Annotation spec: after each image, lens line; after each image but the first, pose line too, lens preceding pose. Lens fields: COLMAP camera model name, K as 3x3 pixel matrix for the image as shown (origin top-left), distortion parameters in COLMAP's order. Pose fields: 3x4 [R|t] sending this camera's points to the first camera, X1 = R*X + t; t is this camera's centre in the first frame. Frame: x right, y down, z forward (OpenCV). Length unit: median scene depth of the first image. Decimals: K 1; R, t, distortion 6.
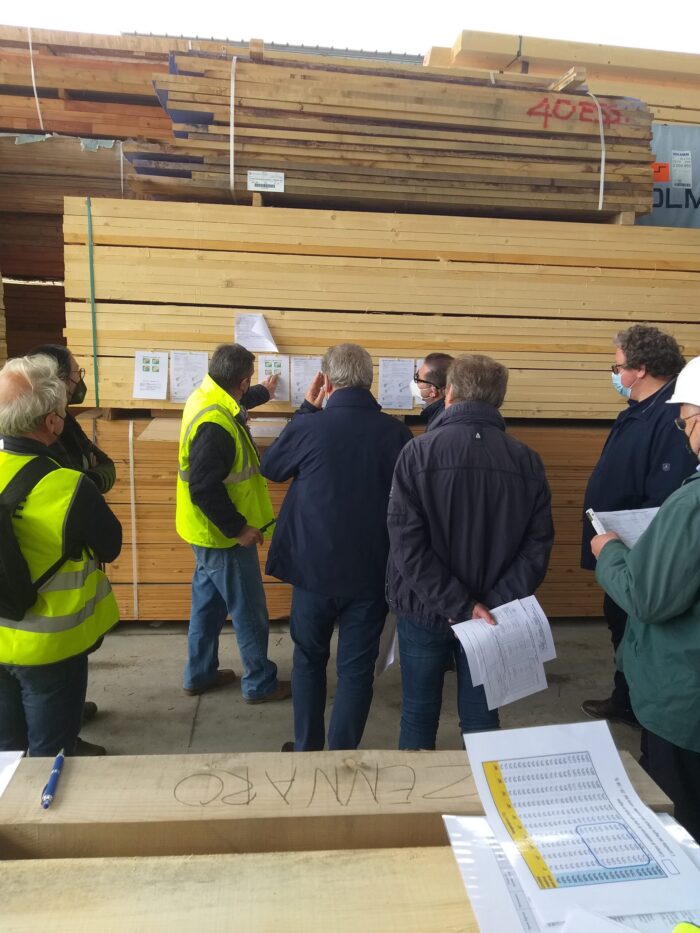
lens RADIAL K [[727.5, 0, 347.2], [0, 727.5, 466.5], [0, 0, 1]] dist [0.049361, -0.079873]
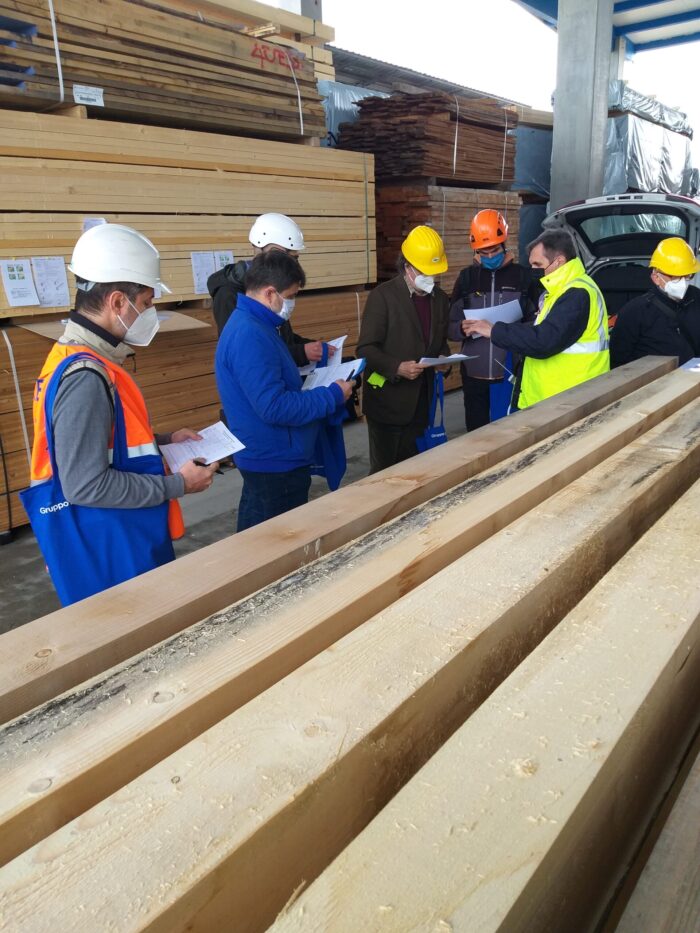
lens RADIAL K [[727.5, 0, 357.0], [0, 727.5, 469.2], [0, 0, 1]] dist [0.049361, -0.079873]
pose [[0.692377, -0.262425, 0.672121, -0.711268], [0.172474, 0.964705, 0.198991, 0.006741], [-0.700618, -0.021854, 0.713201, -0.088969]]
